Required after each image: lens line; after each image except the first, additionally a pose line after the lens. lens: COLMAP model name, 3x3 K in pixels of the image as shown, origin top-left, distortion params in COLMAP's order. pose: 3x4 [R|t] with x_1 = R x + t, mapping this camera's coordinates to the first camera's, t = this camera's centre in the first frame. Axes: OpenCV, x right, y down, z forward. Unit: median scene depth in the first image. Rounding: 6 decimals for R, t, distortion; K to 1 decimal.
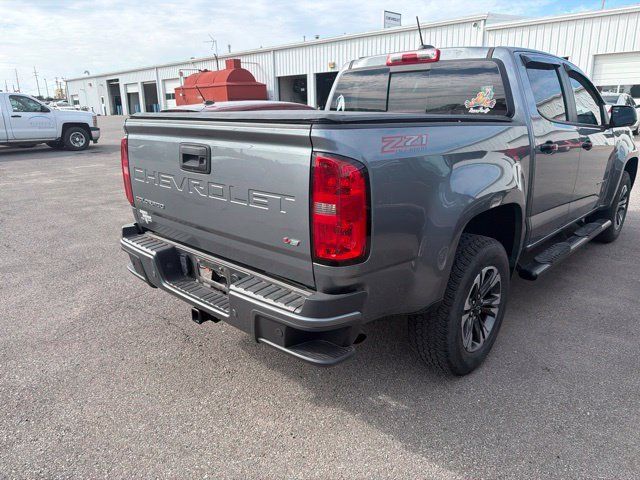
lens RADIAL K [[456.3, 0, 321.7], [0, 456.3, 237.4], [0, 0, 1]] dist [0.008838, -0.011768]
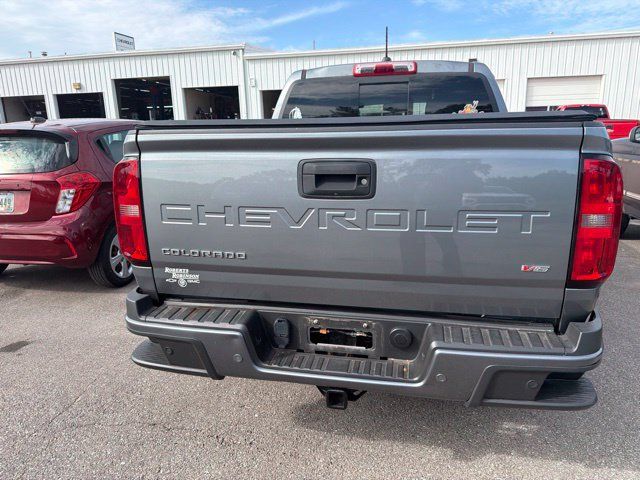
lens RADIAL K [[455.0, 0, 327.9], [0, 455.0, 240.7], [0, 0, 1]] dist [0.002091, -0.005123]
pose [[0.852491, -0.129299, 0.506498, -0.453582], [0.152805, 0.988244, -0.004907, -0.052736], [-0.499909, 0.081579, 0.862227, 0.276002]]
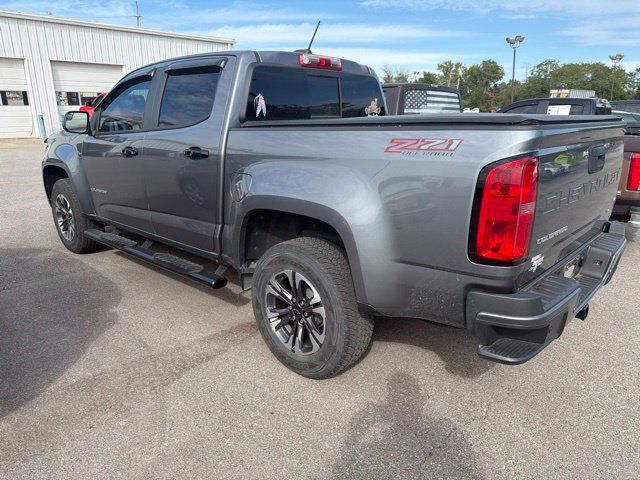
lens RADIAL K [[455.9, 0, 321.3], [0, 455.9, 238.9], [0, 0, 1]] dist [0.011579, -0.012209]
pose [[-0.004095, -0.258191, 0.966085, -0.905940], [0.272178, 0.929332, 0.249522, -0.296911], [-0.962238, 0.263968, 0.066468, 1.080896]]
